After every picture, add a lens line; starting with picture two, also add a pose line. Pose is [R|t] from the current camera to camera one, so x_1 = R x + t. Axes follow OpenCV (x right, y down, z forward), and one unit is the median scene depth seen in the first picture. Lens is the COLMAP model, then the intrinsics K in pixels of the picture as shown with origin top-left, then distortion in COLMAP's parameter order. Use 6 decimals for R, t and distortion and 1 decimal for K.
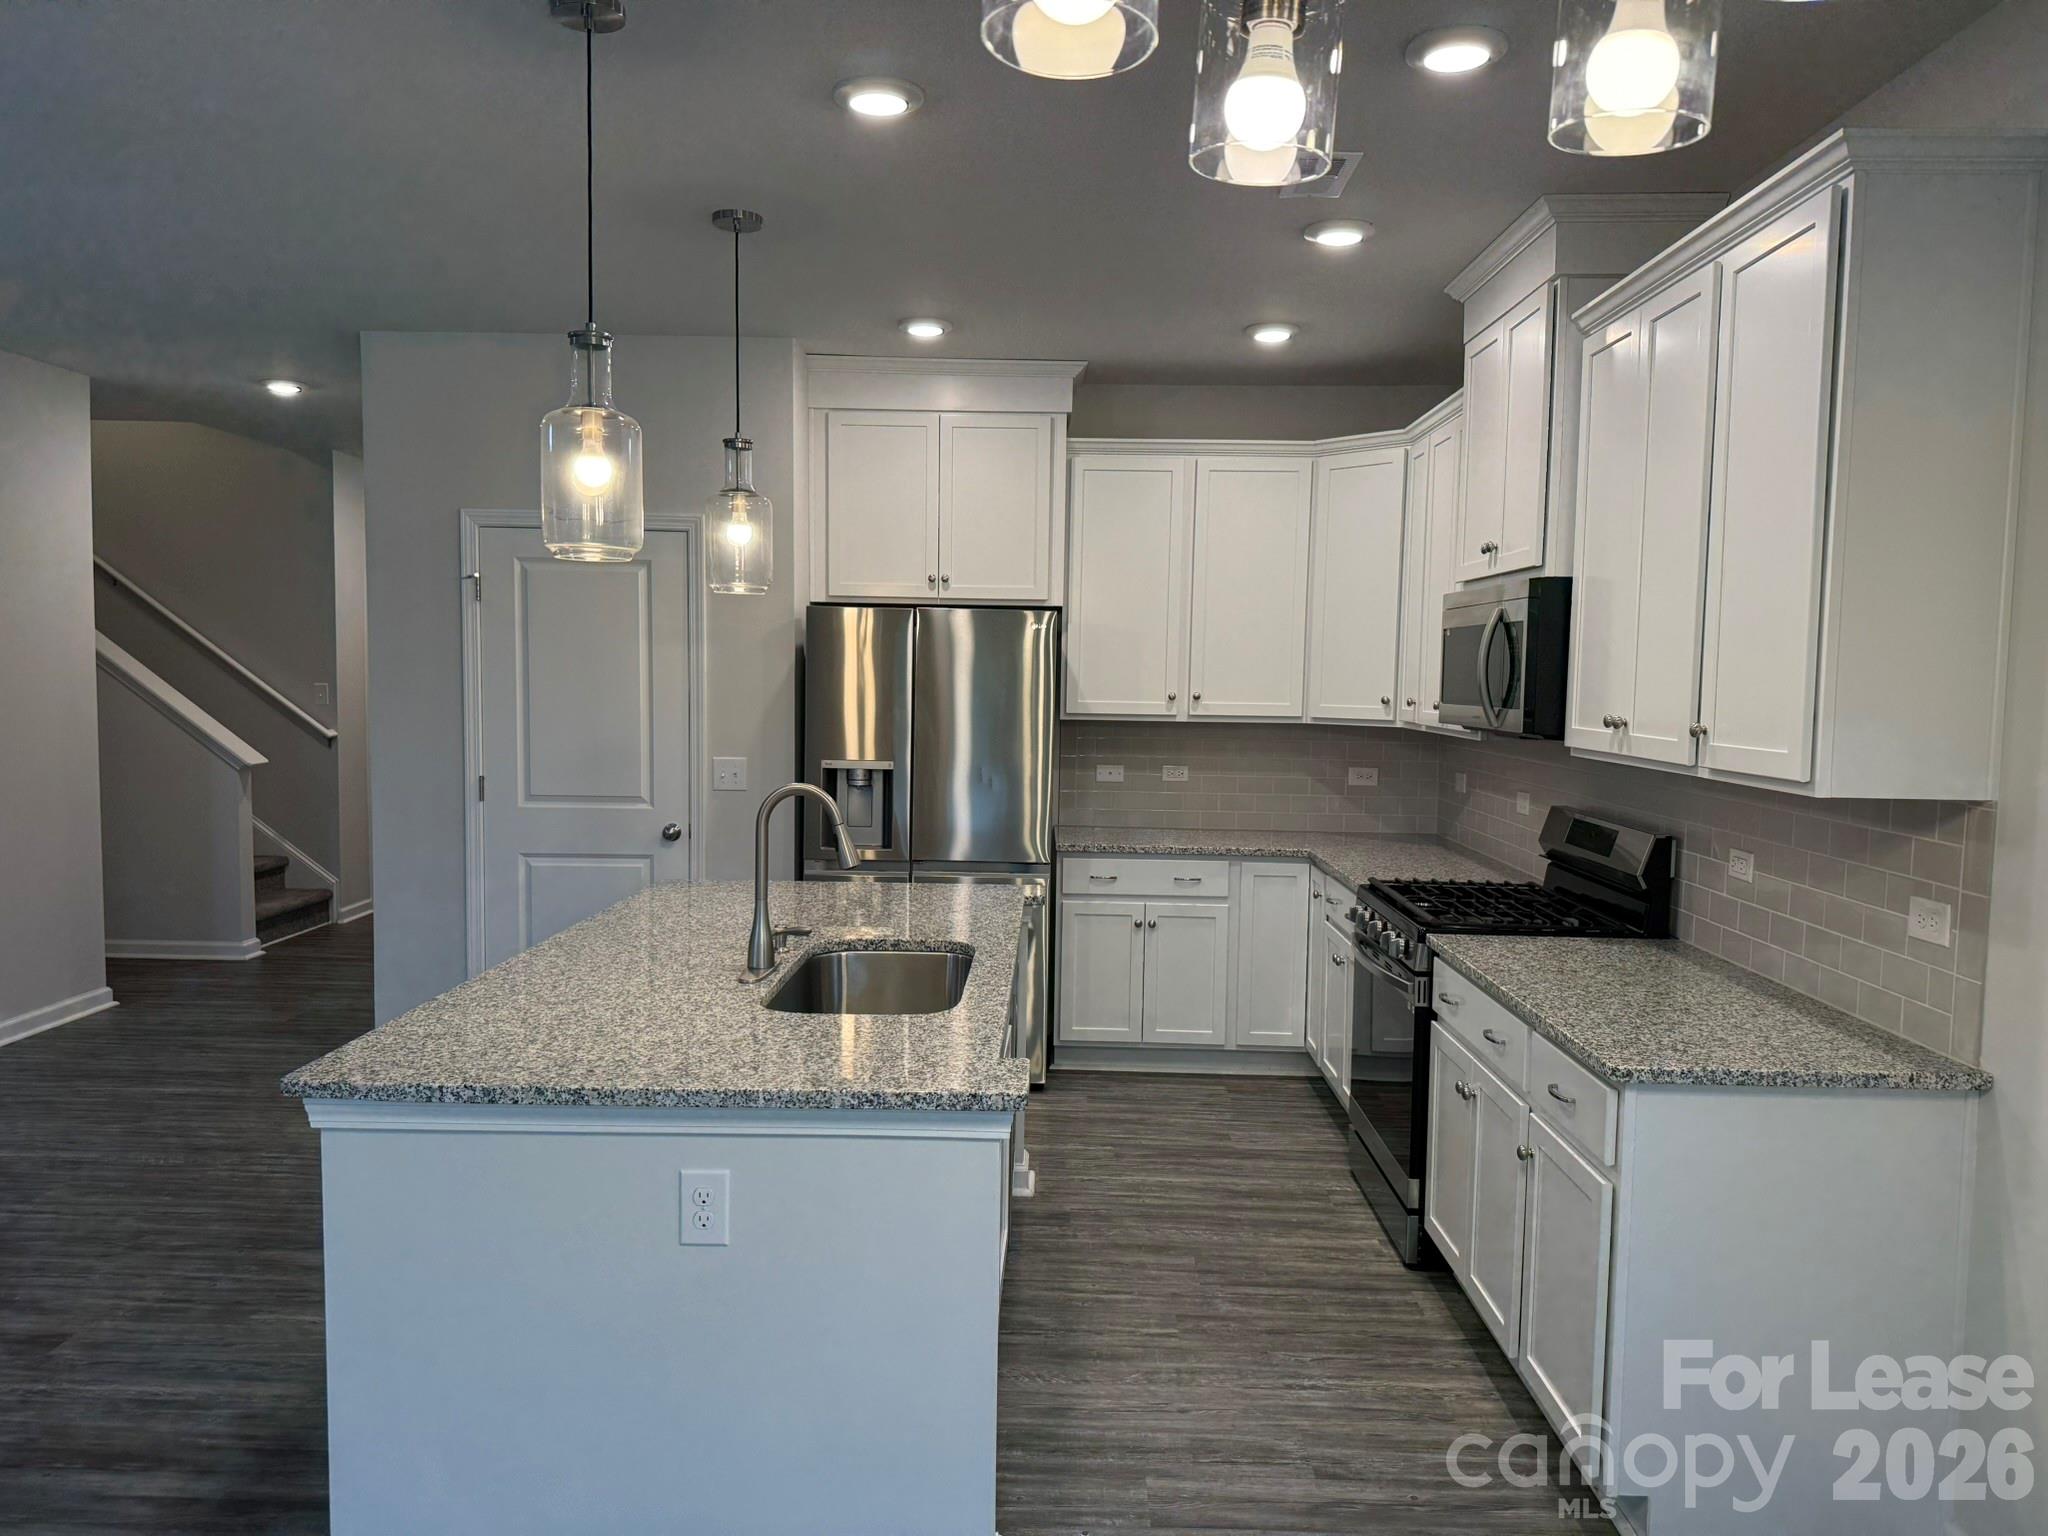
lens RADIAL K [[1430.4, 0, 1024.0], [0, 1430.4, 776.5], [0, 0, 1]] dist [0.044015, -0.055088]
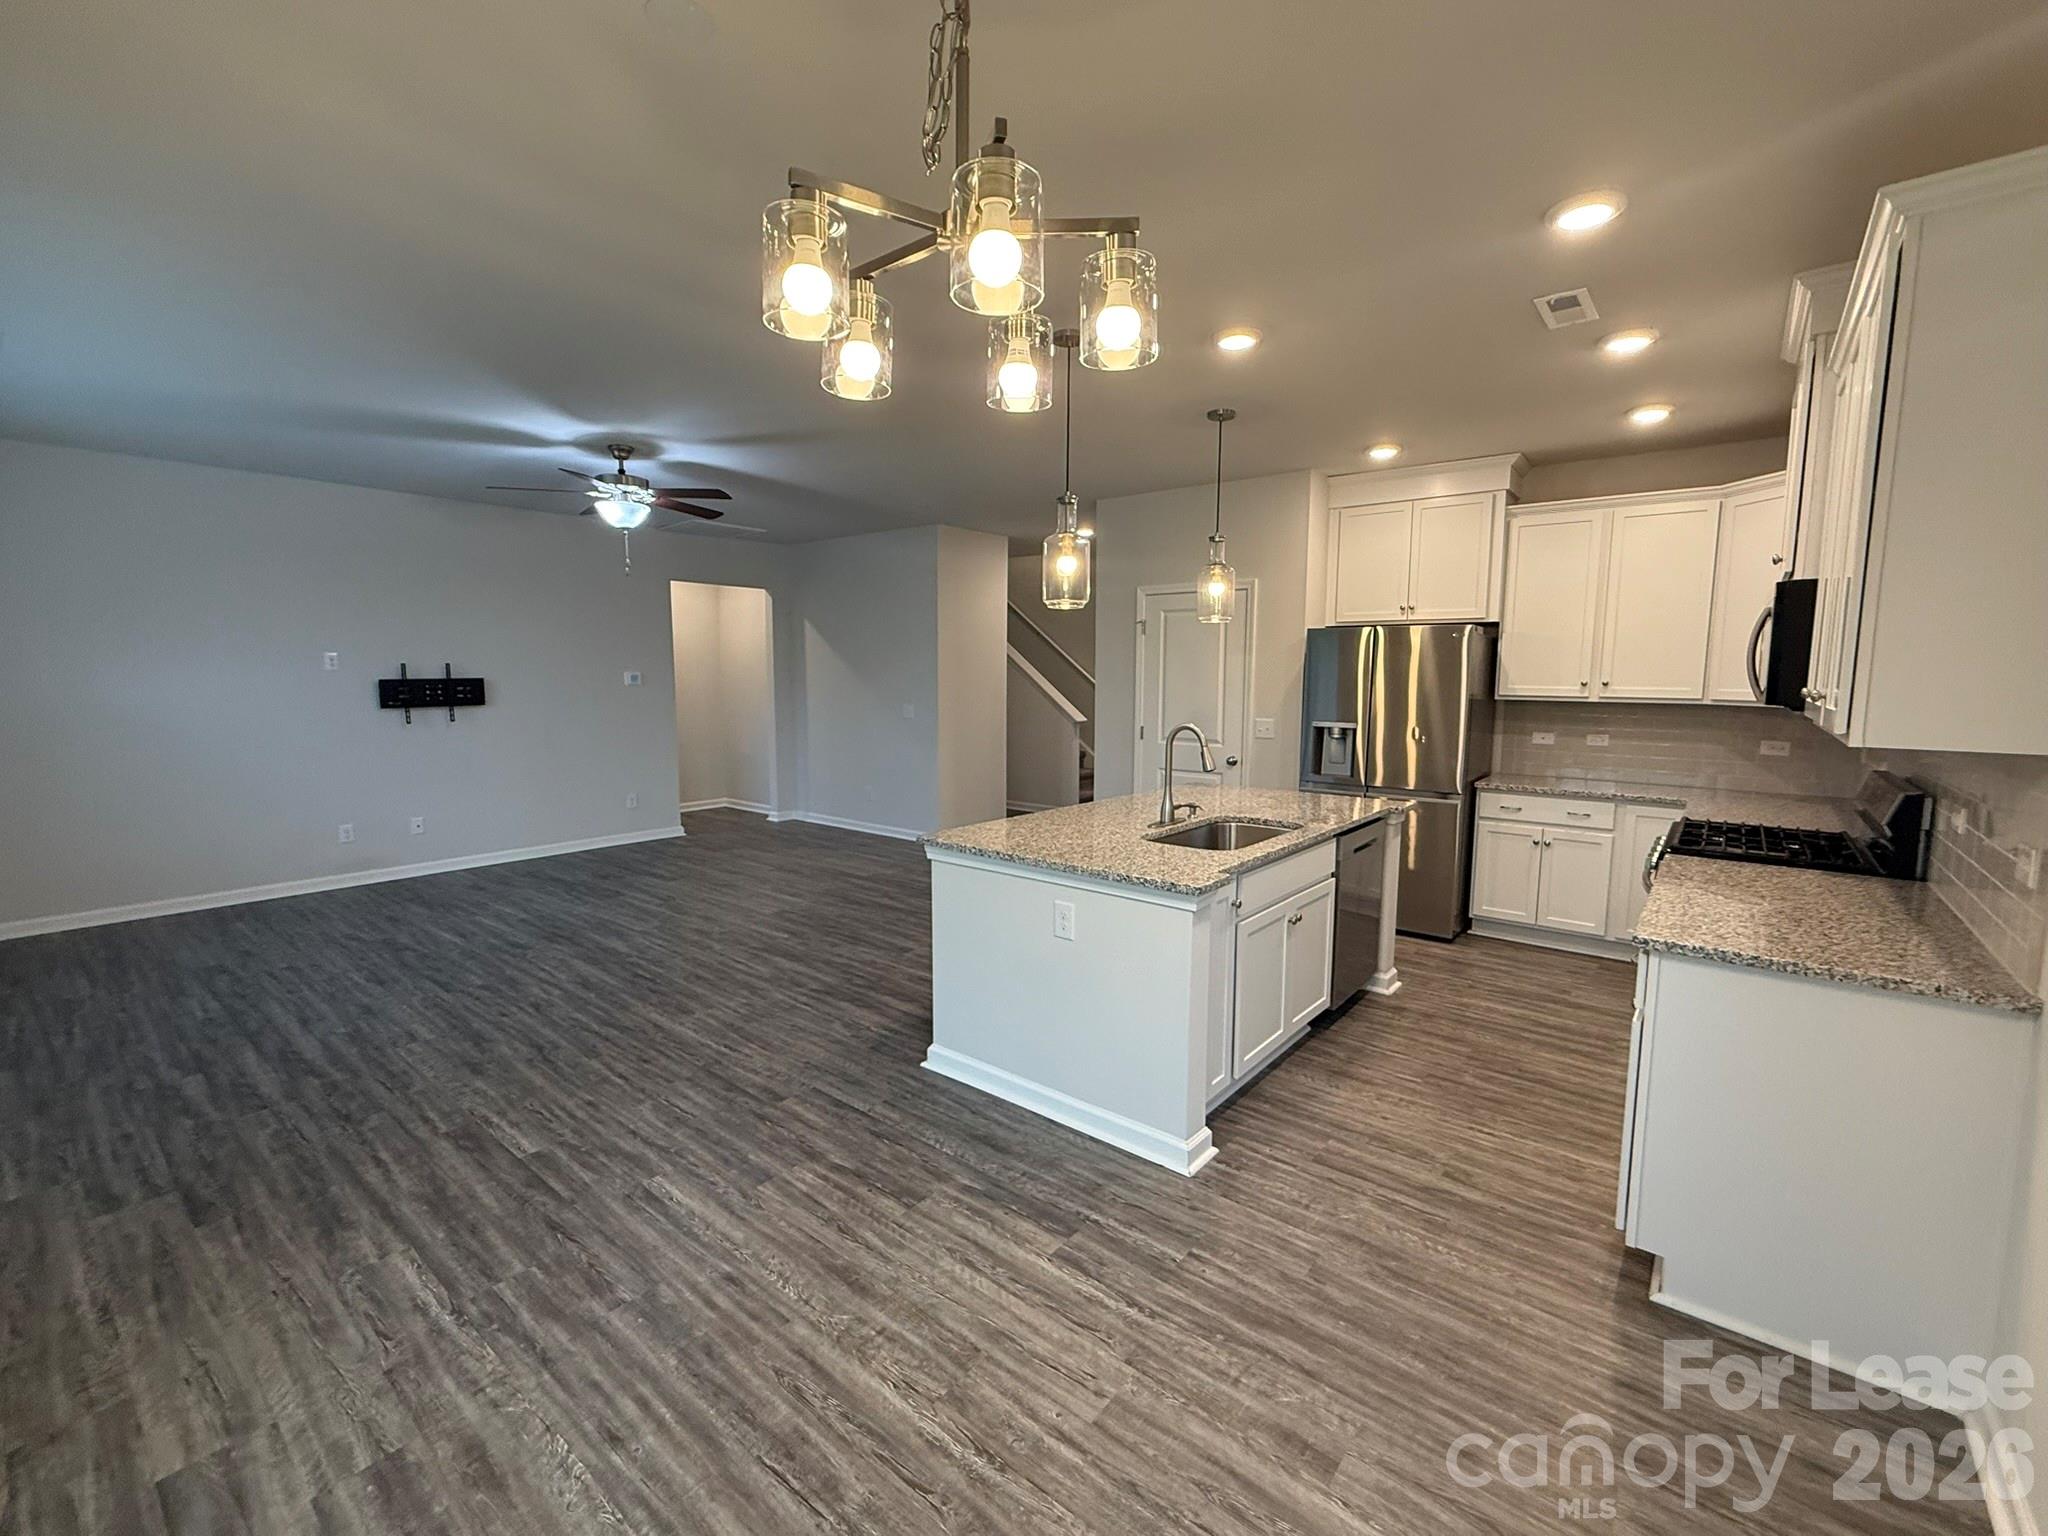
lens RADIAL K [[866.9, 0, 1018.3], [0, 866.9, 774.4], [0, 0, 1]] dist [-0.000824, 0.000297]
pose [[0.782894, 0.061423, -0.619116, 0.230776], [-0.040267, 0.998031, 0.048096, 0.015841], [0.620851, -0.012724, 0.783825, -0.007795]]
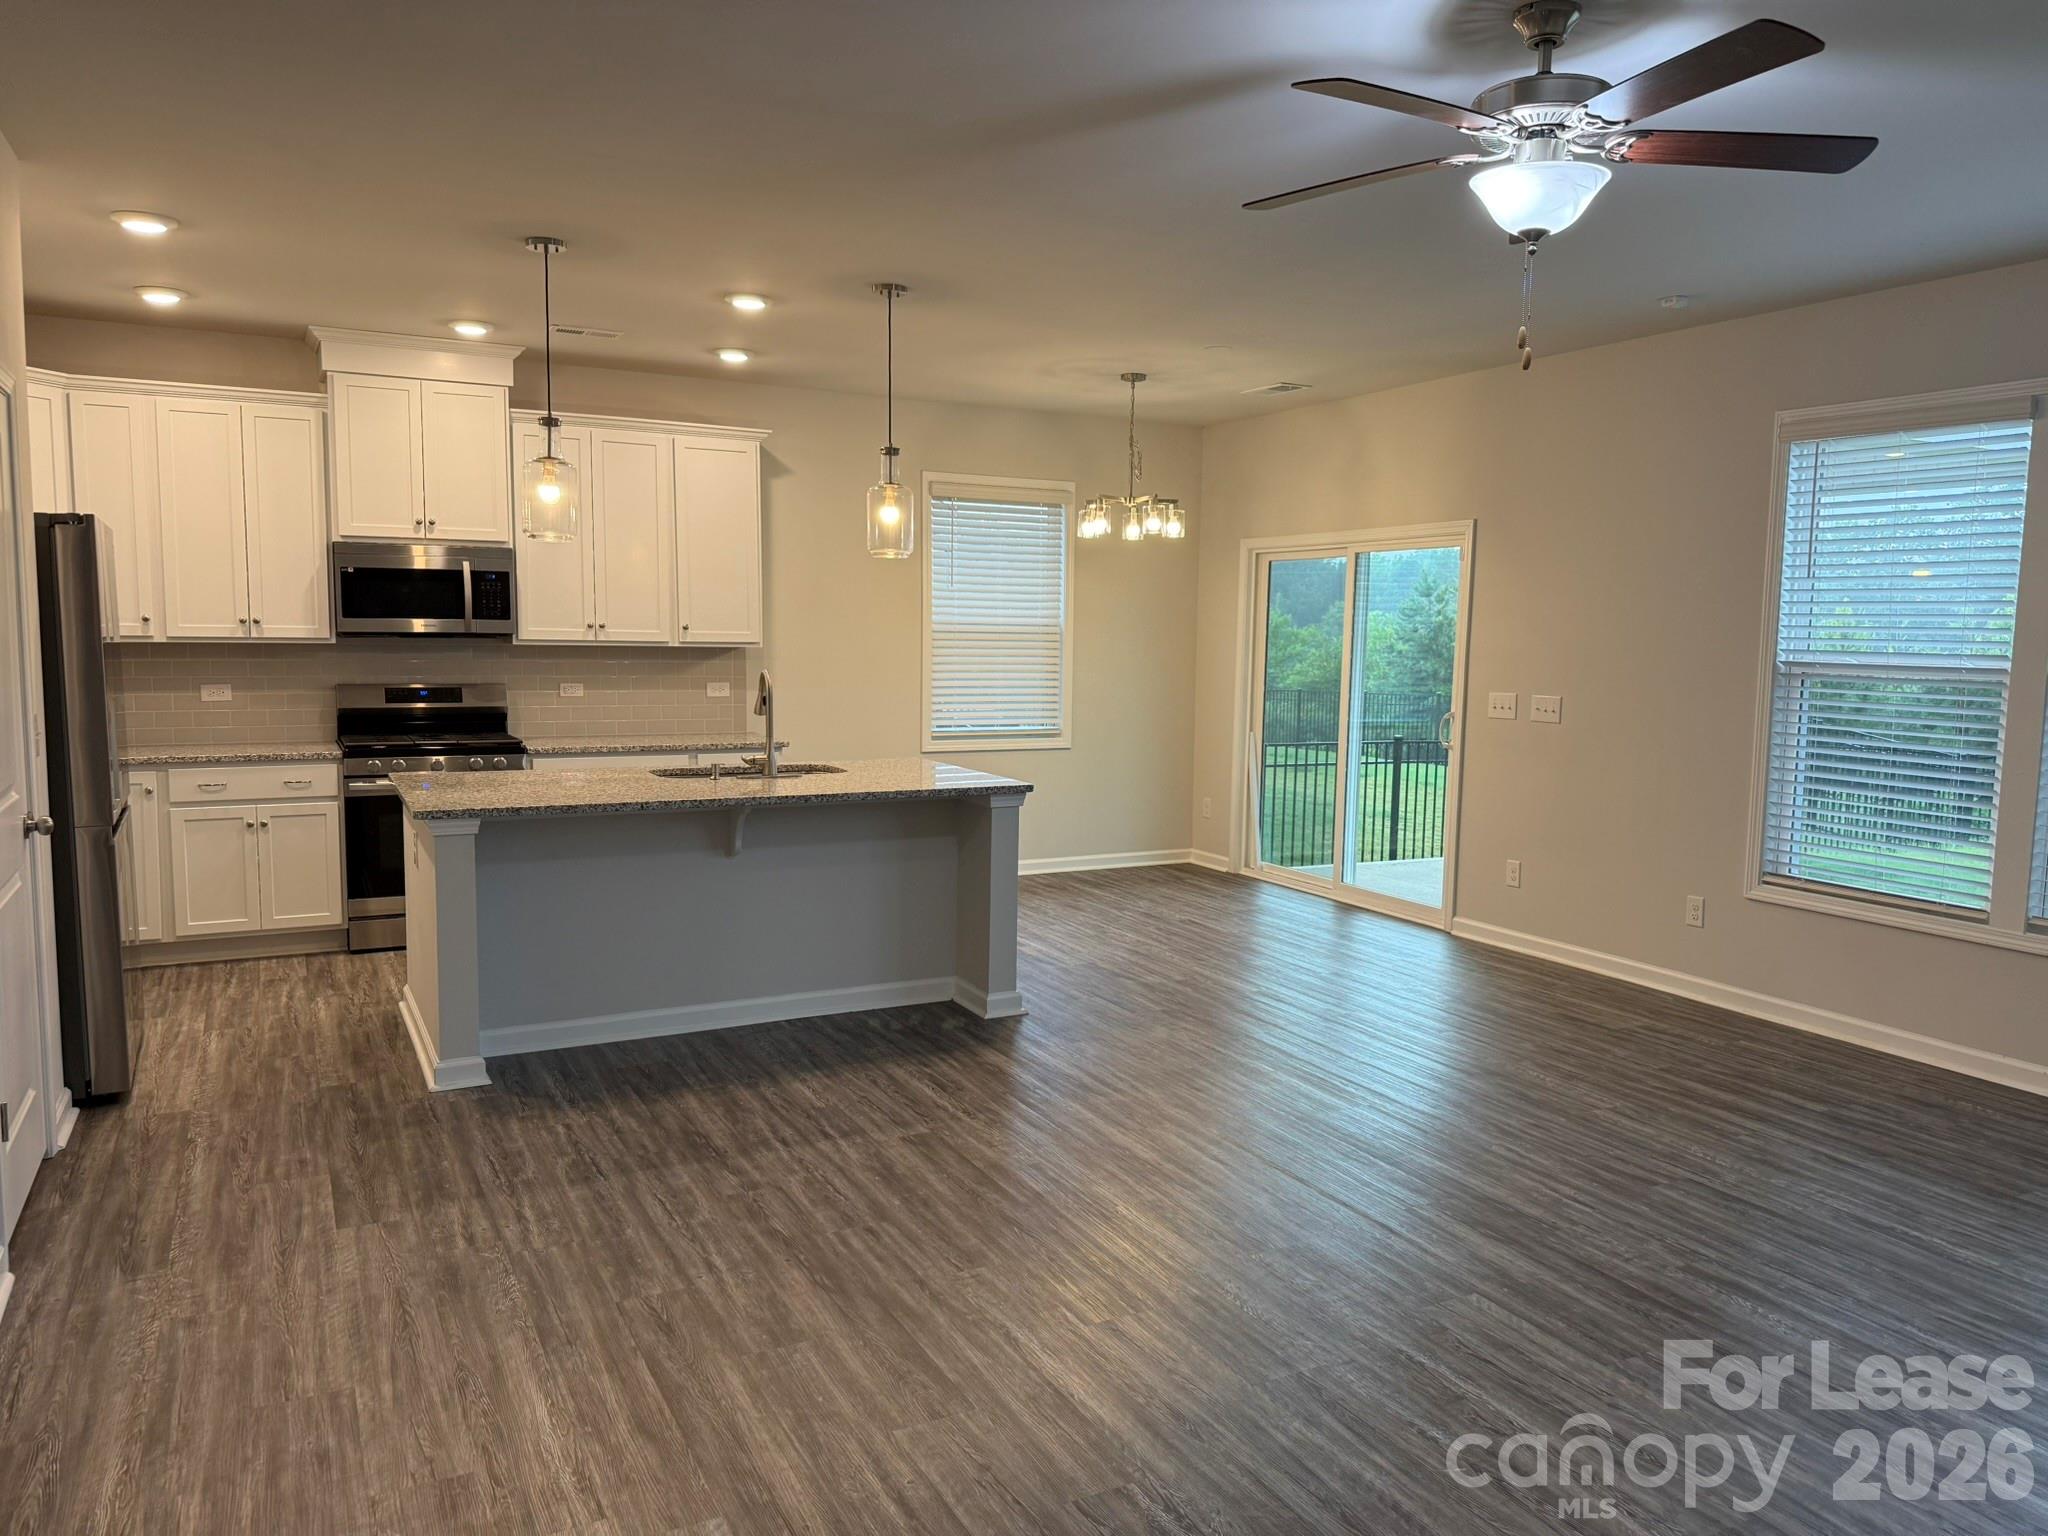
lens RADIAL K [[1430.4, 0, 1041.2], [0, 1430.4, 755.4], [0, 0, 1]] dist [0.044015, -0.055088]
pose [[-0.484780, -0.101361, 0.868743, -1.191542], [0.042843, 0.989318, 0.139336, -0.077635], [-0.873586, 0.104767, -0.475259, 0.975117]]
